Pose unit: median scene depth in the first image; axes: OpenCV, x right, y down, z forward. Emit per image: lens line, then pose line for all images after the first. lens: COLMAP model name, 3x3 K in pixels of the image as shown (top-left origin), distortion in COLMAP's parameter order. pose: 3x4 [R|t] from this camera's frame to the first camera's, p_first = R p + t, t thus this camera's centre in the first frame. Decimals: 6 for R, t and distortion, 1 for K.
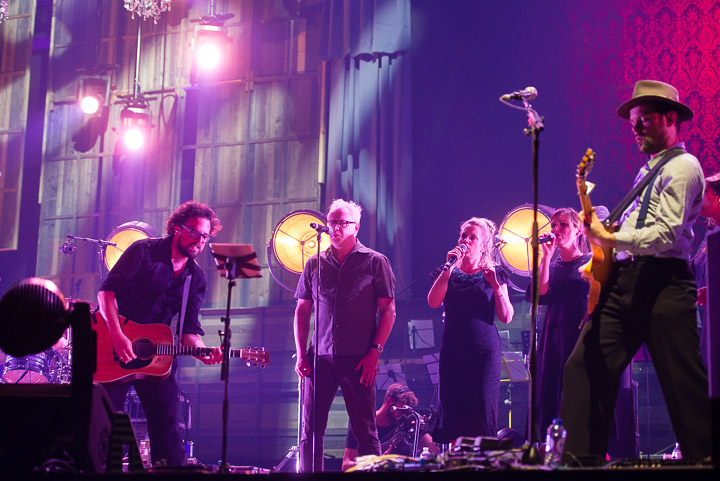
lens RADIAL K [[1441.5, 0, 393.8], [0, 1441.5, 239.7], [0, 0, 1]] dist [-0.183750, -0.150075]
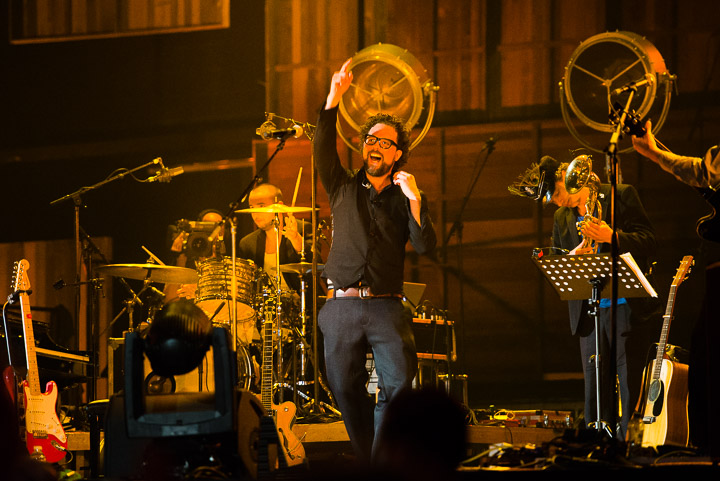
lens RADIAL K [[3846.8, 0, 360.0], [0, 3846.8, 240.5], [0, 0, 1]] dist [0.283503, -1.989873]
pose [[0.967213, -0.041461, -0.250560, 0.620236], [0.077896, 0.987463, 0.137294, -0.409388], [0.241726, -0.152310, 0.958316, -1.785815]]
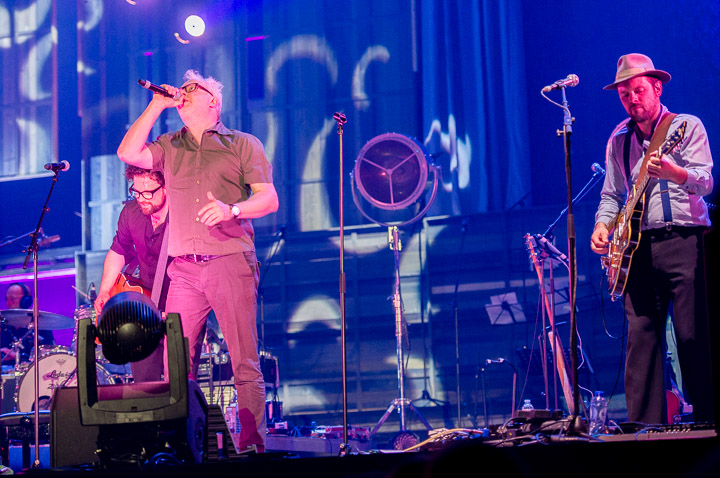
lens RADIAL K [[2032.3, 0, 360.0], [0, 2032.3, 239.0], [0, 0, 1]] dist [-0.157031, -0.315496]
pose [[0.993325, -0.059695, -0.098706, 0.086623], [0.067595, 0.994602, 0.078730, -0.123674], [0.093474, -0.084876, 0.991997, -0.548068]]
